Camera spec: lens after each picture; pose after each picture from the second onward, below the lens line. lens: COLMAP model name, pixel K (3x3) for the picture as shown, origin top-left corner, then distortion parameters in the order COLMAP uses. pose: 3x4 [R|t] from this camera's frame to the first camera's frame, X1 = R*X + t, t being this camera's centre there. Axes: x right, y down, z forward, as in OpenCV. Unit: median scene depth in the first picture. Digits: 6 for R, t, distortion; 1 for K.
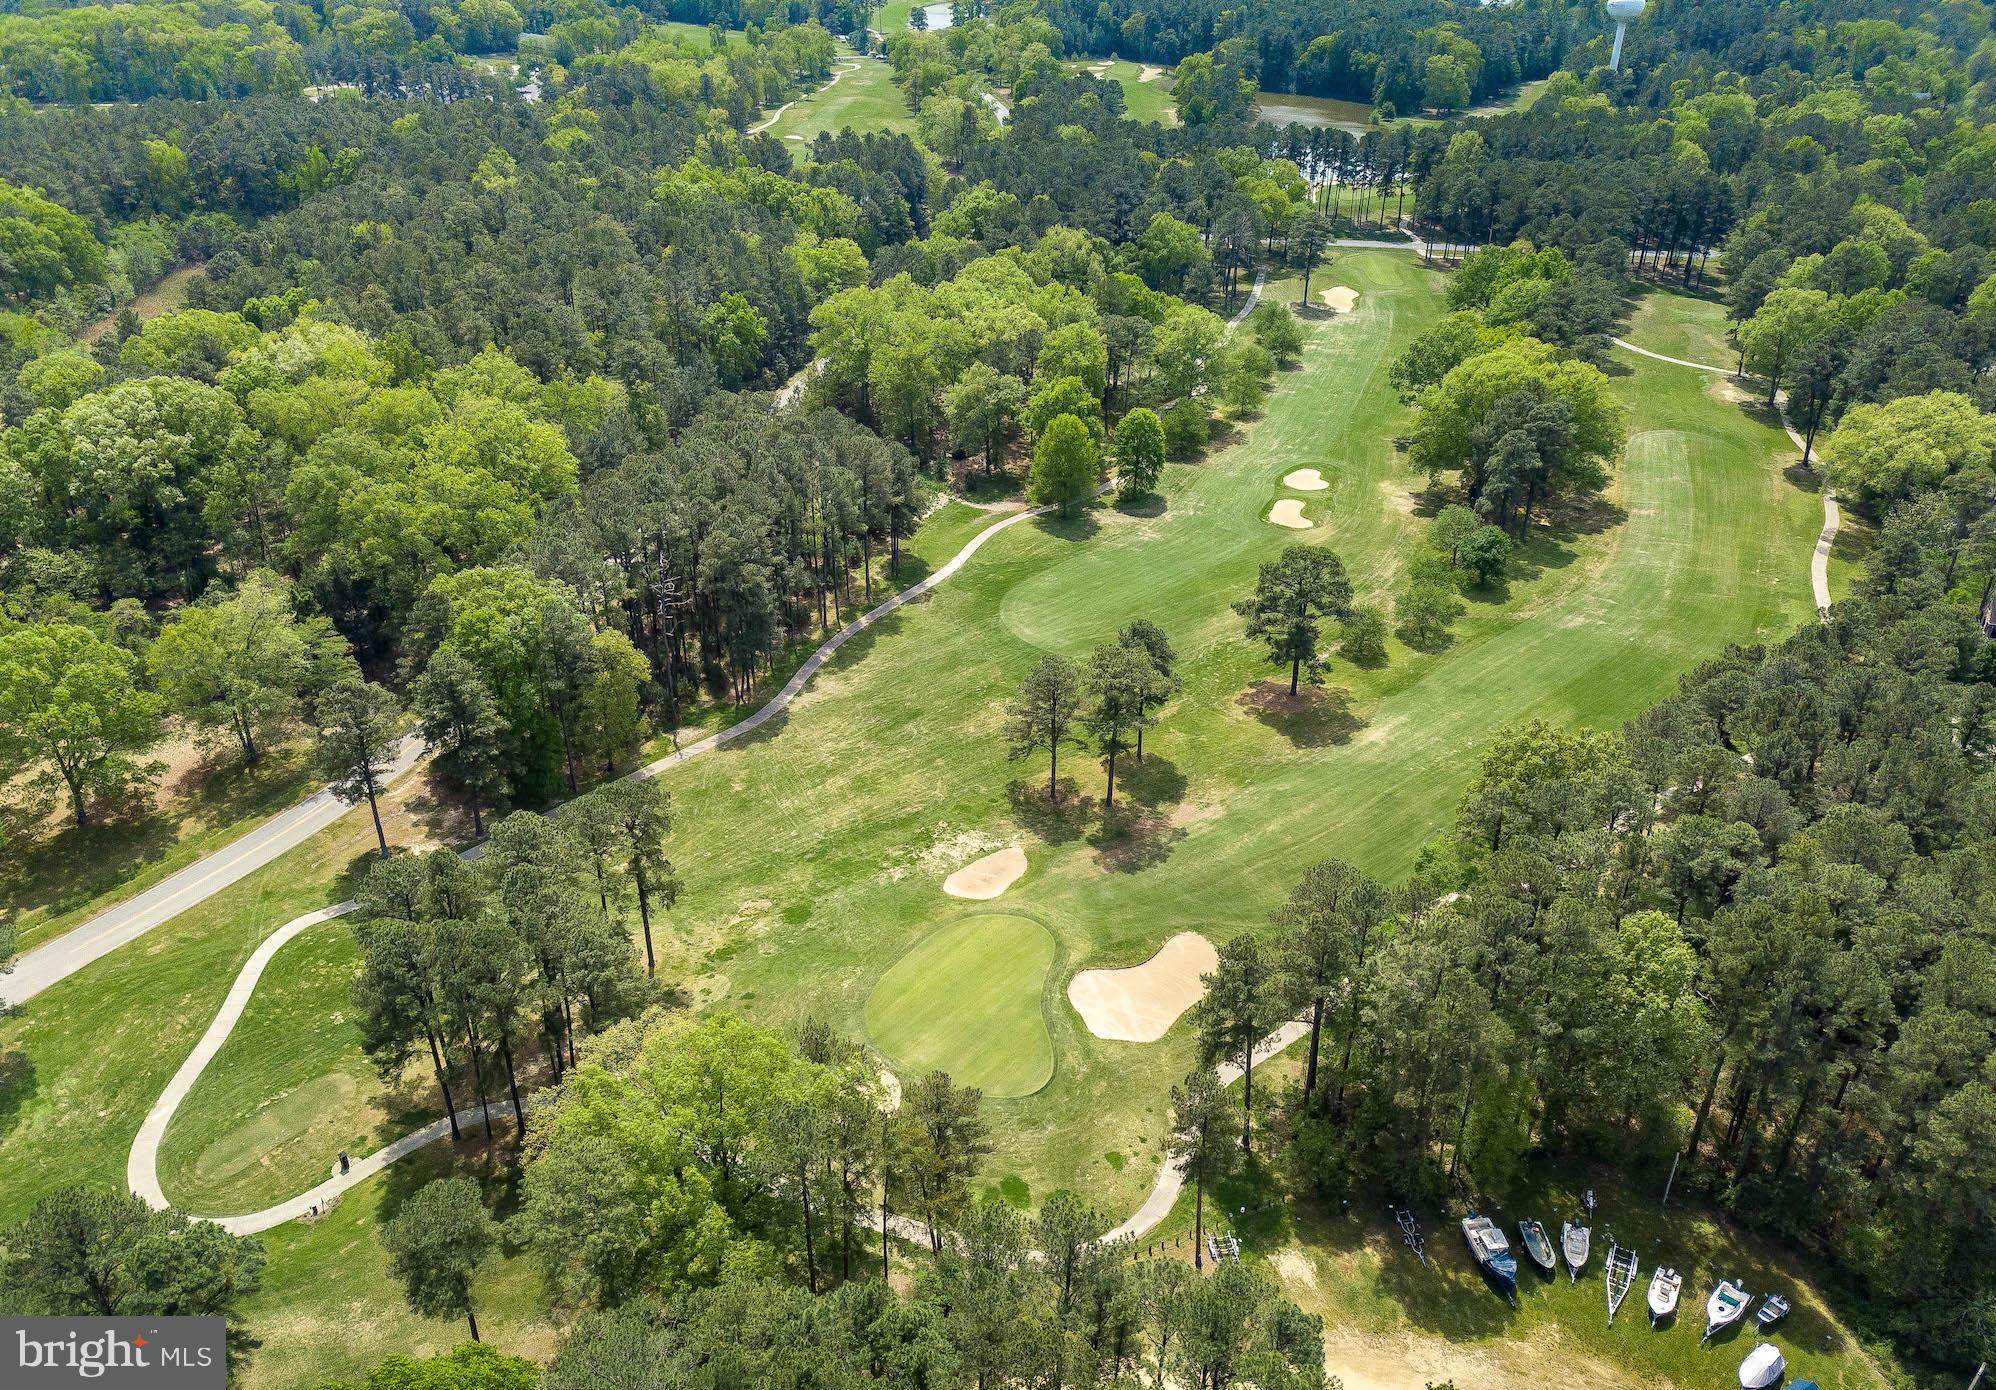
lens RADIAL K [[1510.3, 0, 998.0], [0, 1510.3, 695.0], [0, 0, 1]] dist [0.006860, -0.002864]
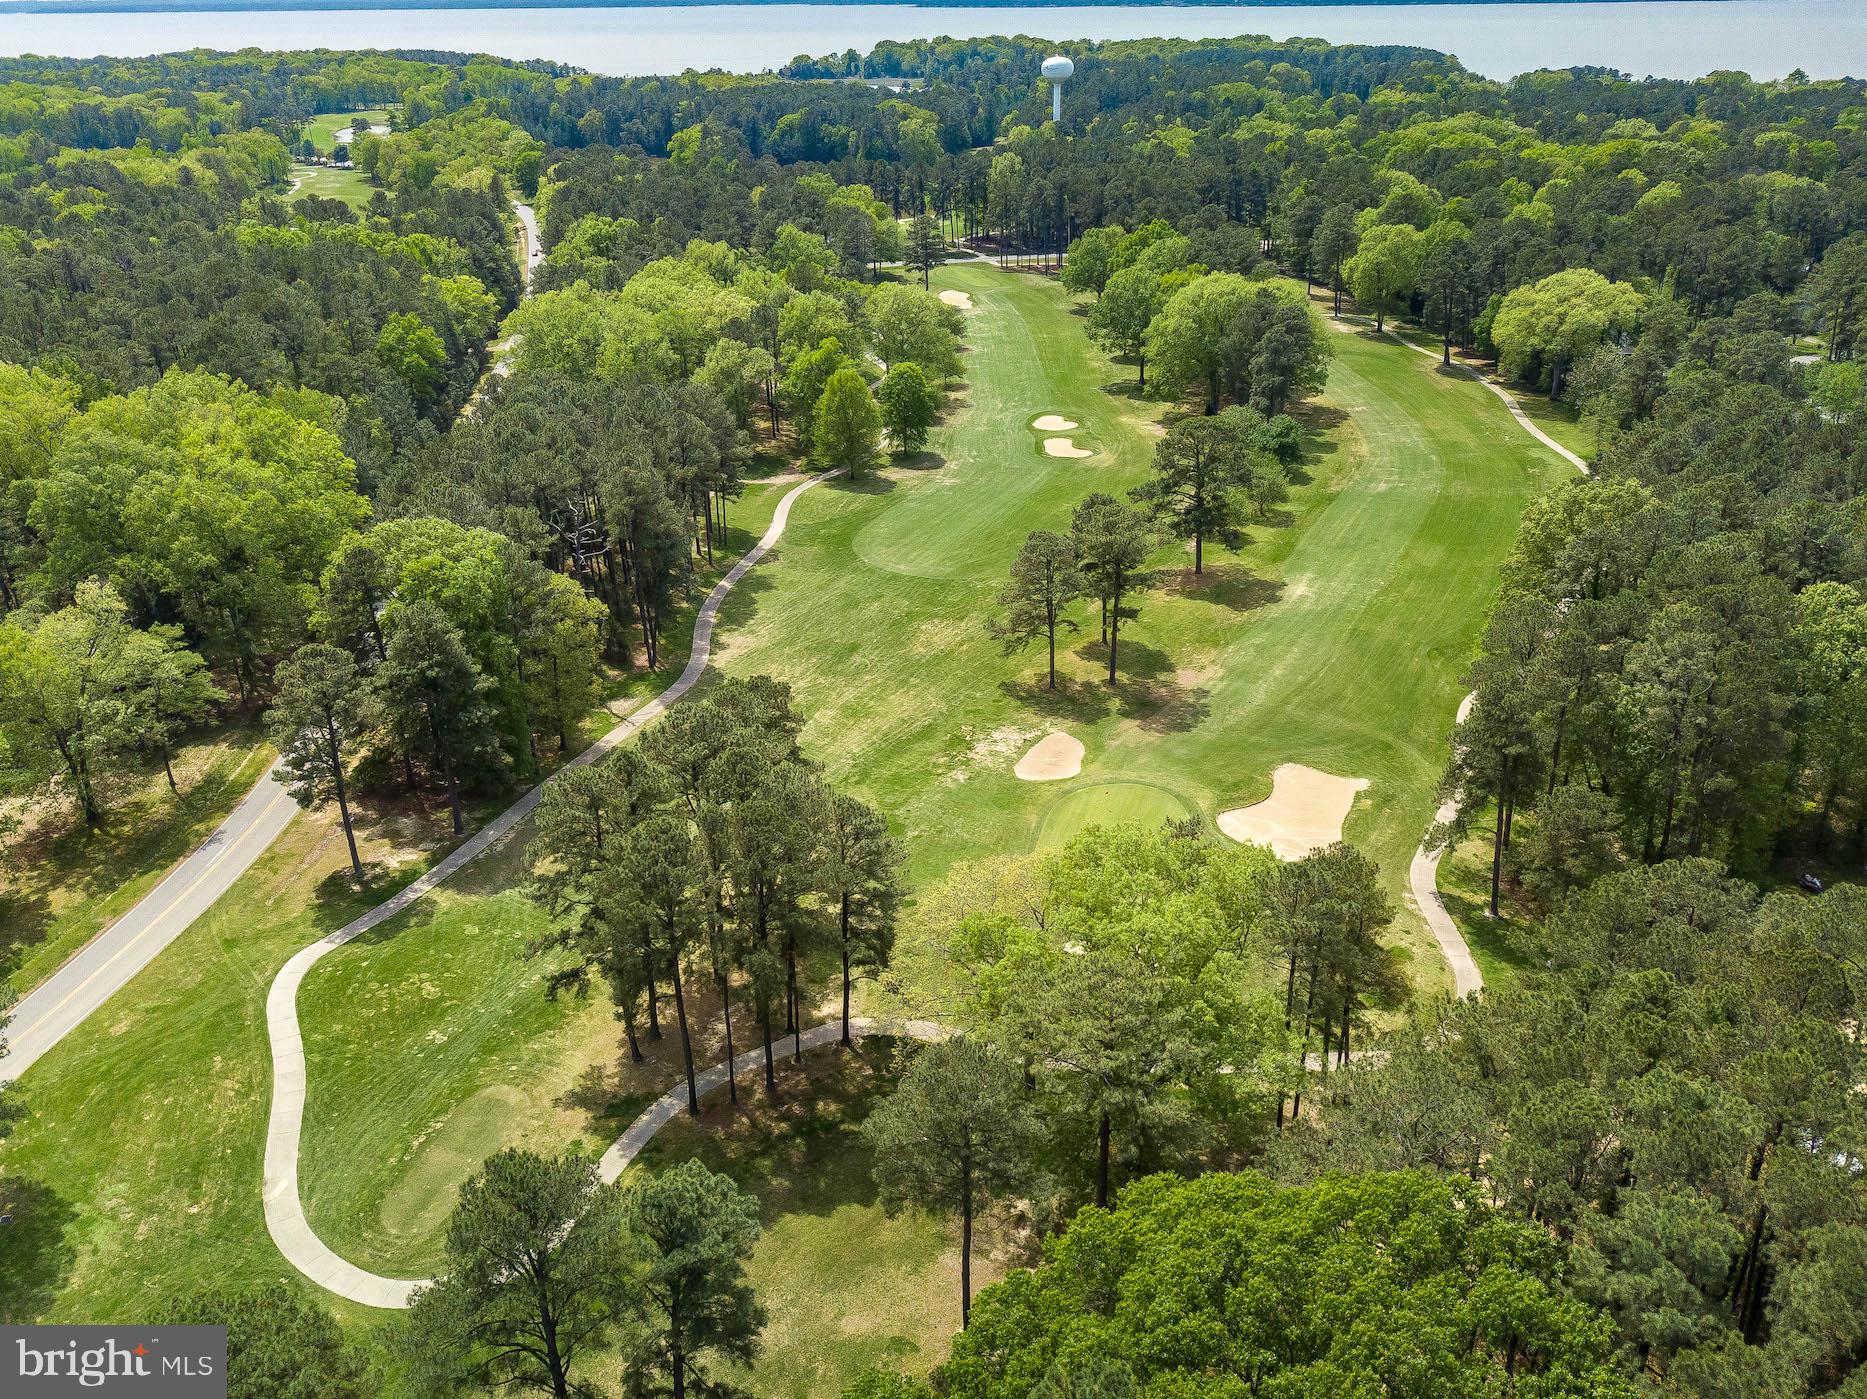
lens RADIAL K [[1473.4, 0, 933.5], [0, 1473.4, 699.5], [0, 0, 1]] dist [-0.002781, 0.007198]
pose [[0.936843, -0.170784, 0.305217, -0.295777], [0.191320, 0.980774, -0.038453, 0.089921], [-0.292782, 0.094418, 0.951506, 0.137777]]
